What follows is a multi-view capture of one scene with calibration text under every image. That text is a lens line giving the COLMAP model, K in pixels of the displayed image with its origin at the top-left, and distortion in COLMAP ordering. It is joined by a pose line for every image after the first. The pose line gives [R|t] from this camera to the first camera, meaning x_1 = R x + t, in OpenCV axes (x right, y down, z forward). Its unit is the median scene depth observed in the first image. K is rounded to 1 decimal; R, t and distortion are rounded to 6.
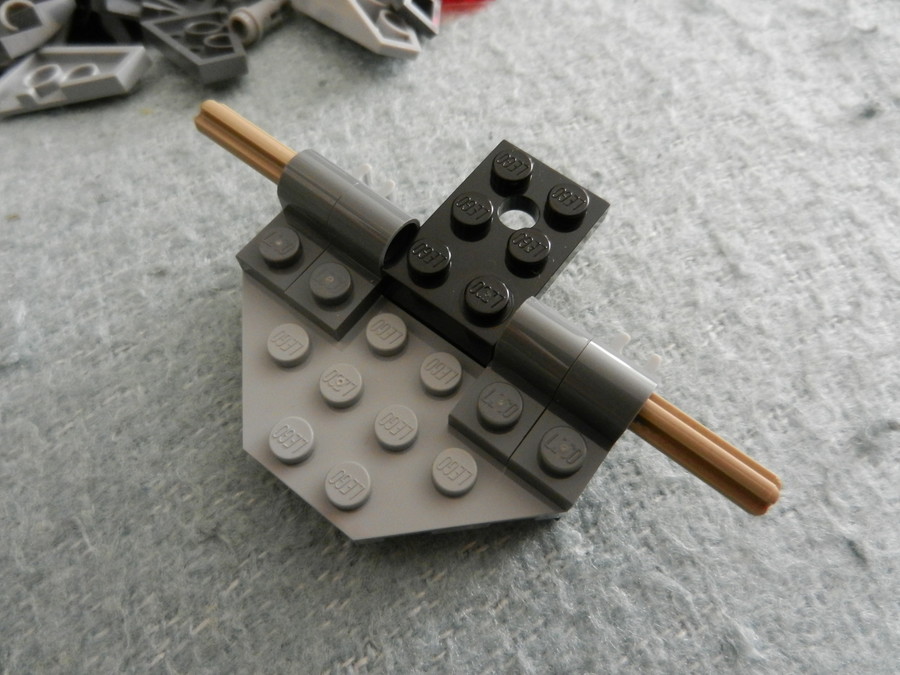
lens RADIAL K [[664.2, 0, 463.8], [0, 664.2, 313.3], [0, 0, 1]] dist [-0.011728, -0.003326]
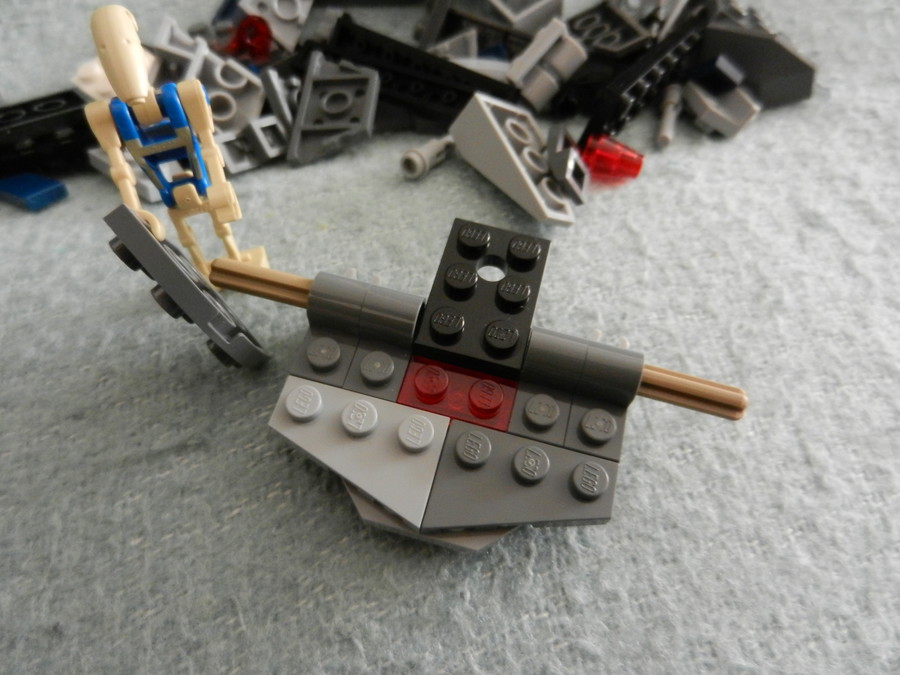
lens RADIAL K [[664.2, 0, 463.8], [0, 664.2, 313.3], [0, 0, 1]] dist [-0.011728, -0.003326]
pose [[0.980779, 0.192527, -0.031727, -0.194806], [-0.194048, 0.979442, -0.055121, -0.156344], [0.020462, 0.060218, 0.997975, -0.153432]]
